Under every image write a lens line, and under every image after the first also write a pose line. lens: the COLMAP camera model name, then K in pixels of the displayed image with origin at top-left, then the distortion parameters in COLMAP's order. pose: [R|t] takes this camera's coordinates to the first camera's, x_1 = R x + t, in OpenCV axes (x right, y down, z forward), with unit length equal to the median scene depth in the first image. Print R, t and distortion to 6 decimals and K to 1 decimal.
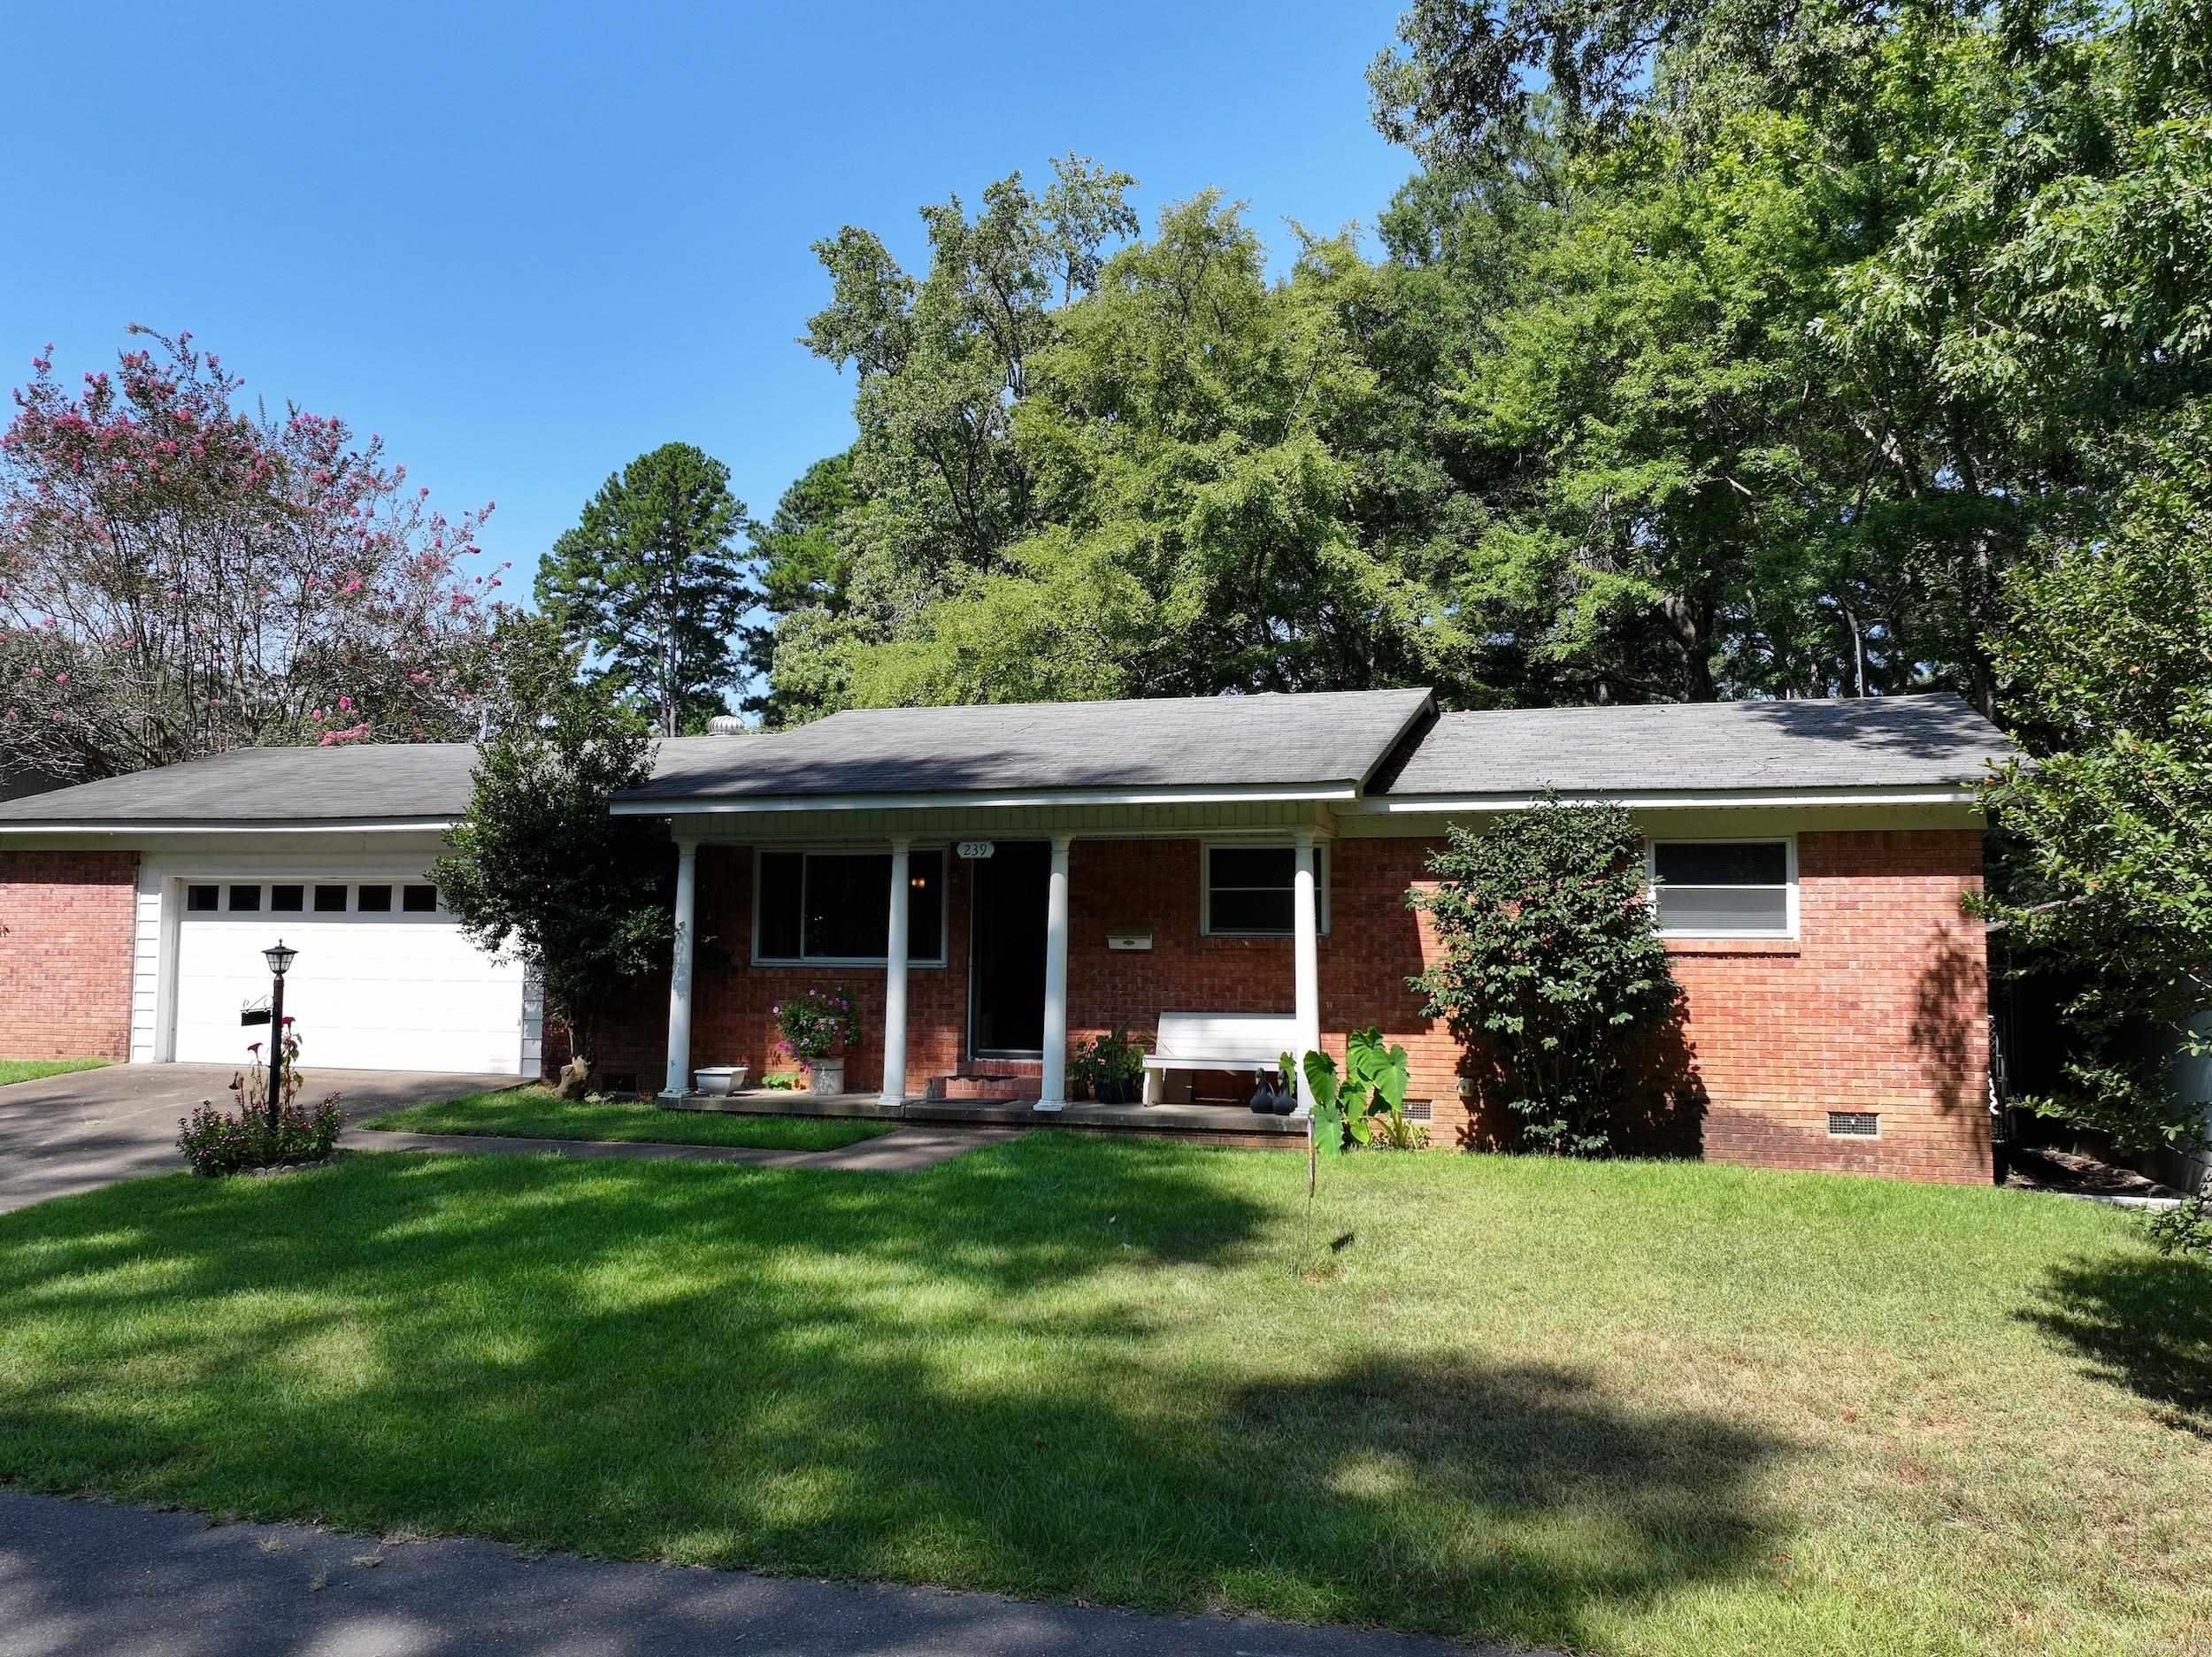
lens RADIAL K [[1744.6, 0, 1098.1], [0, 1744.6, 832.4], [0, 0, 1]] dist [0.014521, -0.005915]
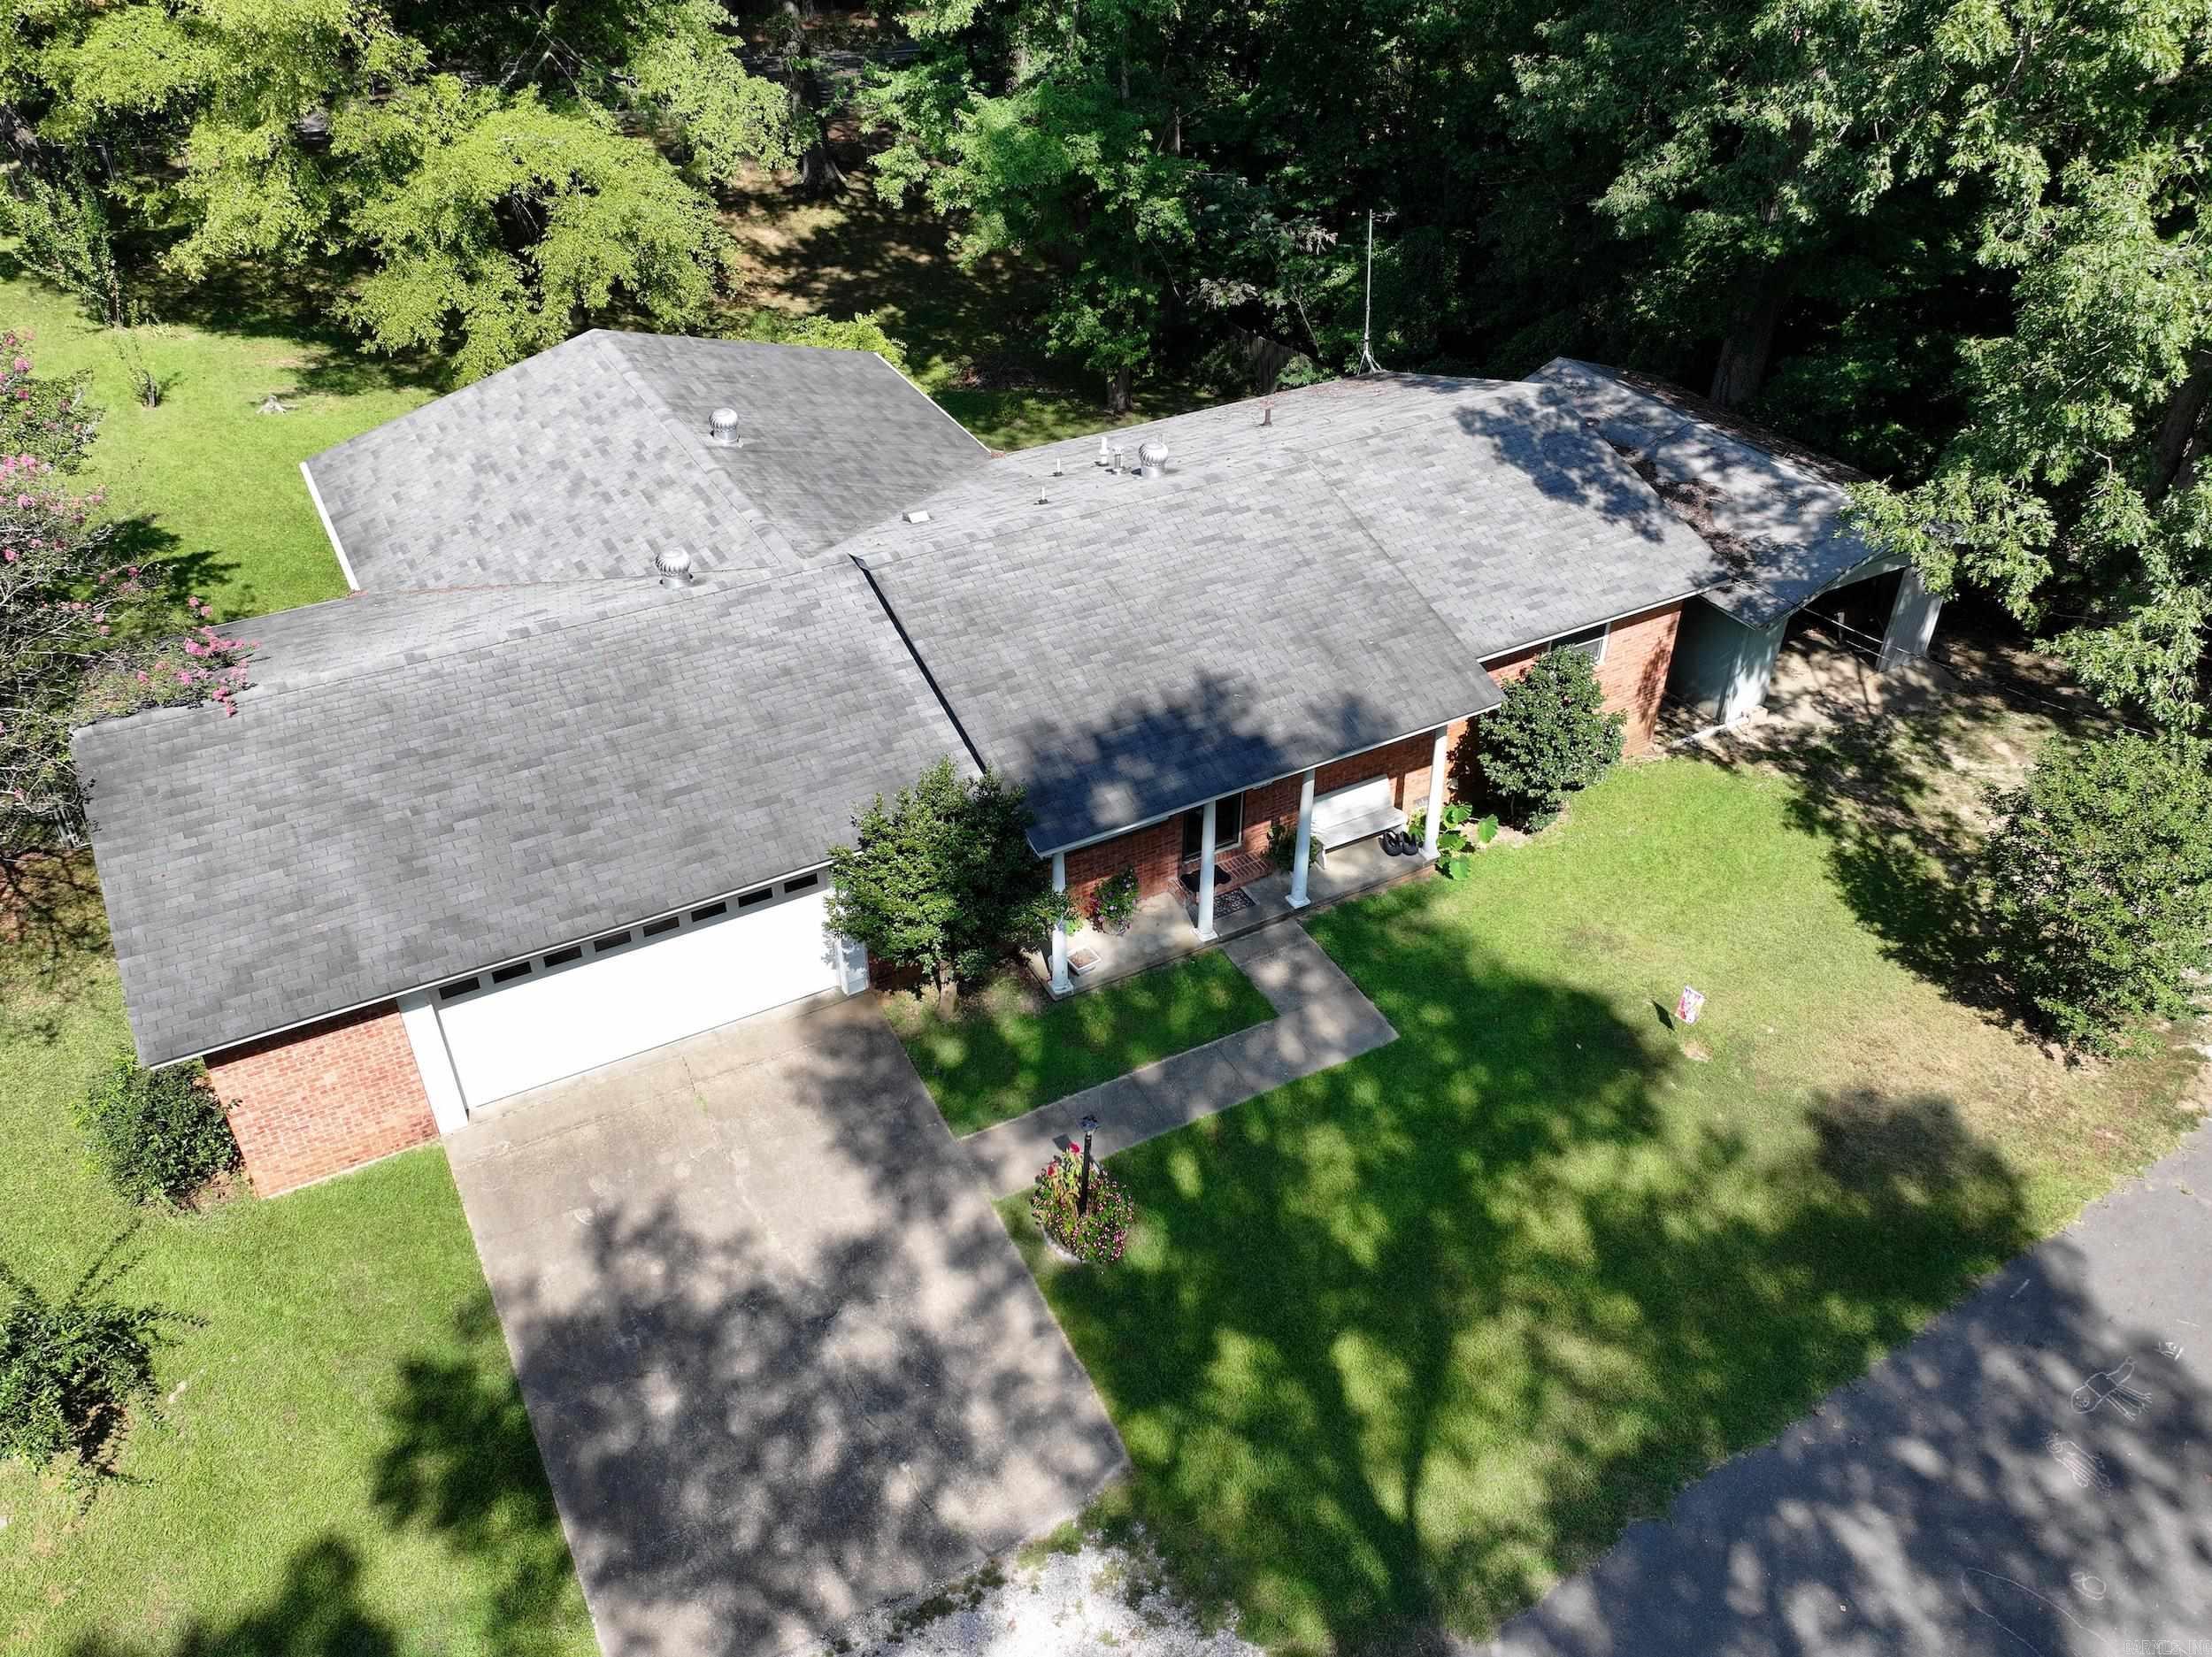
lens RADIAL K [[1744.6, 0, 1098.1], [0, 1744.6, 832.4], [0, 0, 1]] dist [0.014521, -0.005915]
pose [[0.690903, -0.436789, 0.576080, -1.007211], [-0.048214, 0.767236, 0.639550, -0.869208], [-0.721338, -0.469643, 0.509027, 0.340567]]
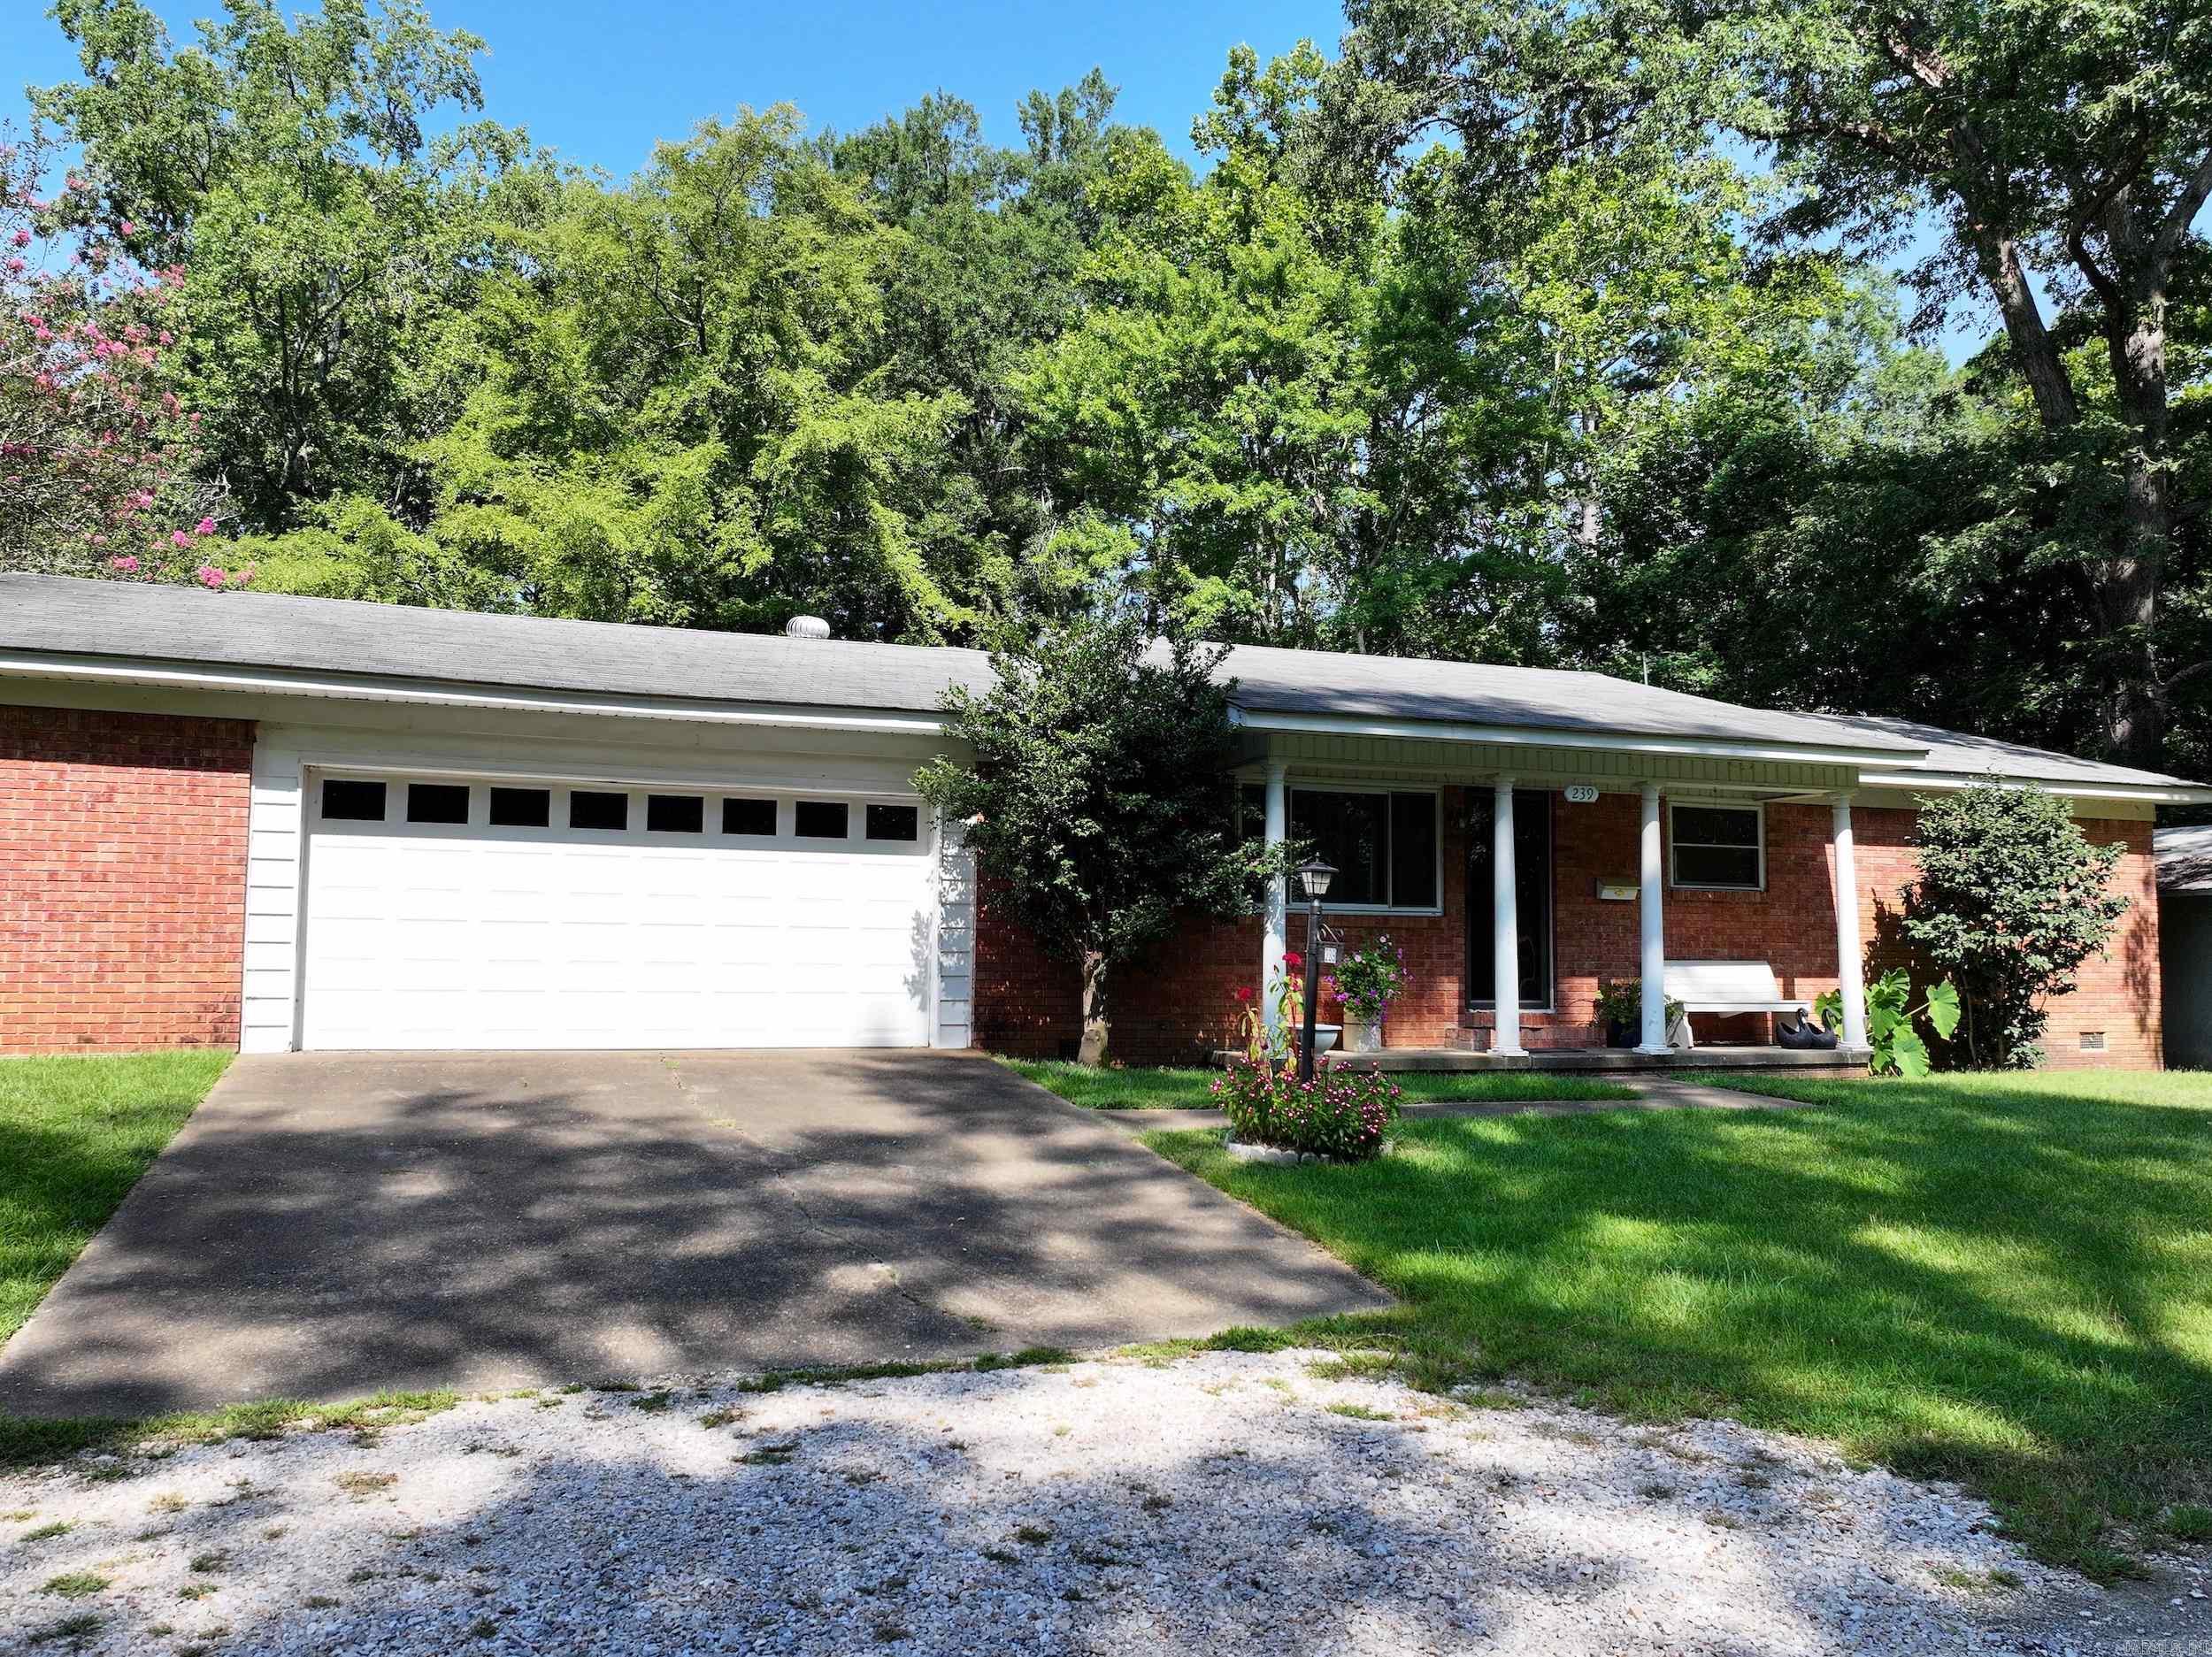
lens RADIAL K [[1744.6, 0, 1098.1], [0, 1744.6, 832.4], [0, 0, 1]] dist [0.014521, -0.005915]
pose [[0.783646, 0.046068, 0.619498, -0.884440], [-0.046938, 0.998787, -0.014898, 0.058674], [-0.619432, -0.017403, 0.784857, 0.393091]]
